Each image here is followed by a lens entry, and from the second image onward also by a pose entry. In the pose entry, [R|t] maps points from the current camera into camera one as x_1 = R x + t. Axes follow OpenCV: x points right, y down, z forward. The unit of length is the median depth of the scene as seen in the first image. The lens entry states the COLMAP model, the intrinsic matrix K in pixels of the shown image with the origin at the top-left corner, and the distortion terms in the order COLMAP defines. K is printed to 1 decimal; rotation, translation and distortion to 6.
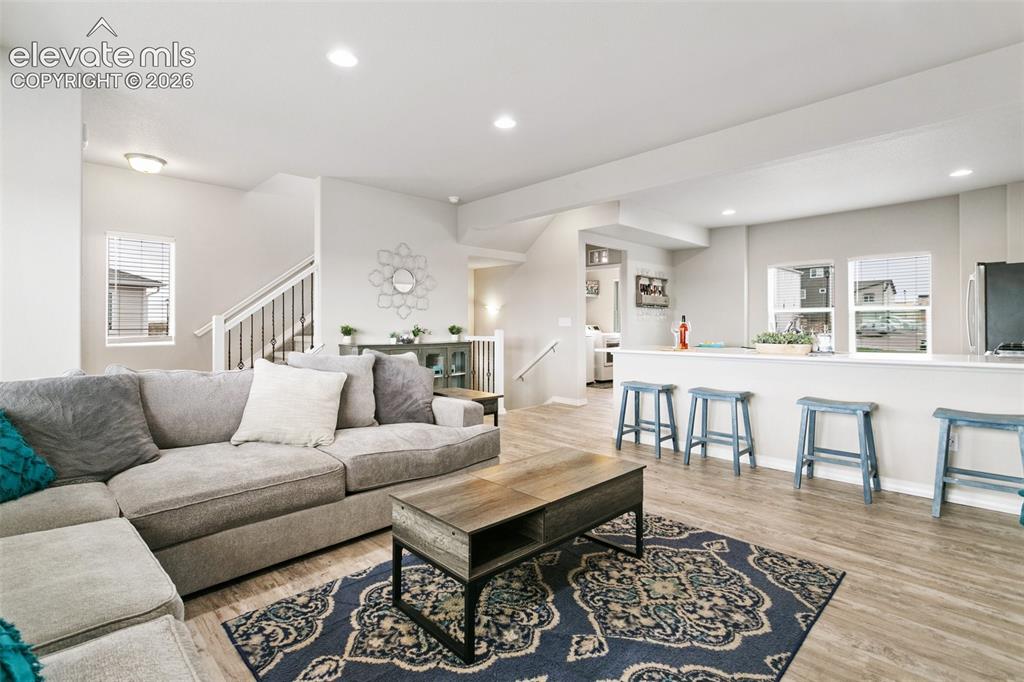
lens RADIAL K [[482.2, 0, 504.1], [0, 482.2, 328.0], [0, 0, 1]] dist [-0.001911, 0.001800]
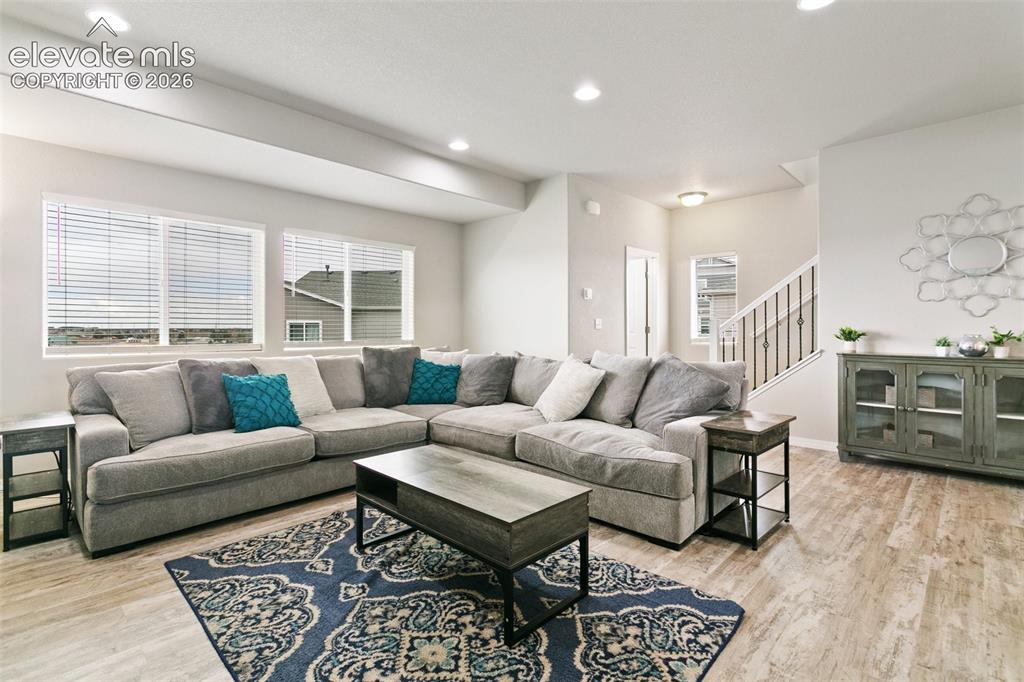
lens RADIAL K [[482.2, 0, 505.5], [0, 482.2, 327.1], [0, 0, 1]] dist [-0.001911, 0.001800]
pose [[0.033682, -0.004358, -0.999423, 0.725381], [-0.002499, 0.999987, -0.004445, -0.002124], [0.999429, 0.002647, 0.033671, 0.692532]]
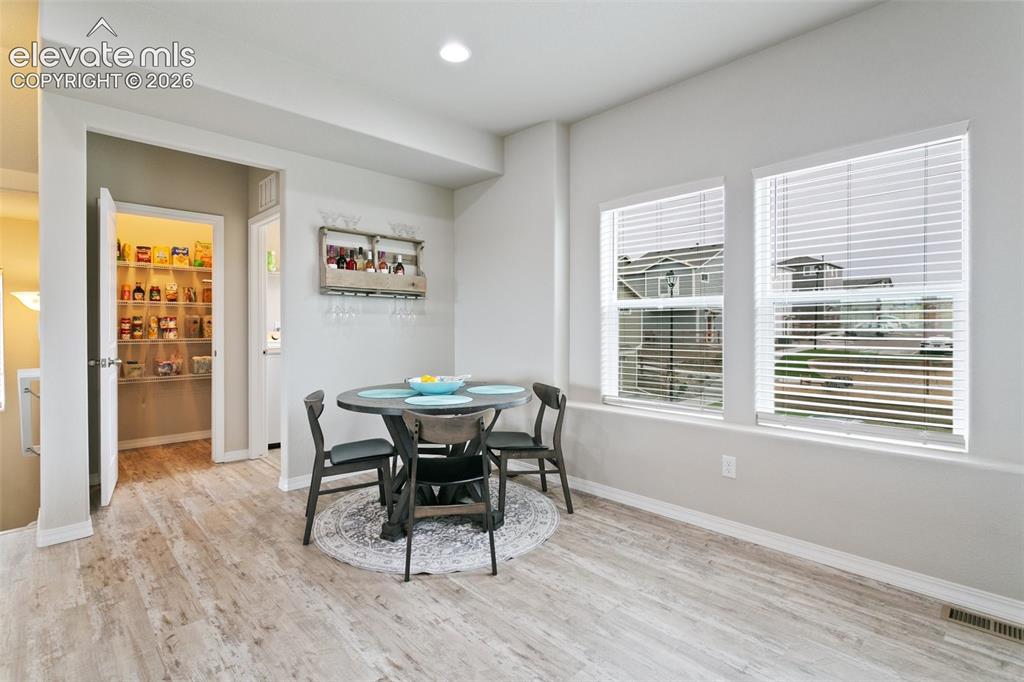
lens RADIAL K [[482.2, 0, 502.1], [0, 482.2, 328.2], [0, 0, 1]] dist [-0.001911, 0.001800]
pose [[0.999999, -0.000808, -0.000966, 1.094353], [0.000808, 1.000000, 0.000051, -0.026911], [0.000966, -0.000052, 1.000000, 1.294234]]
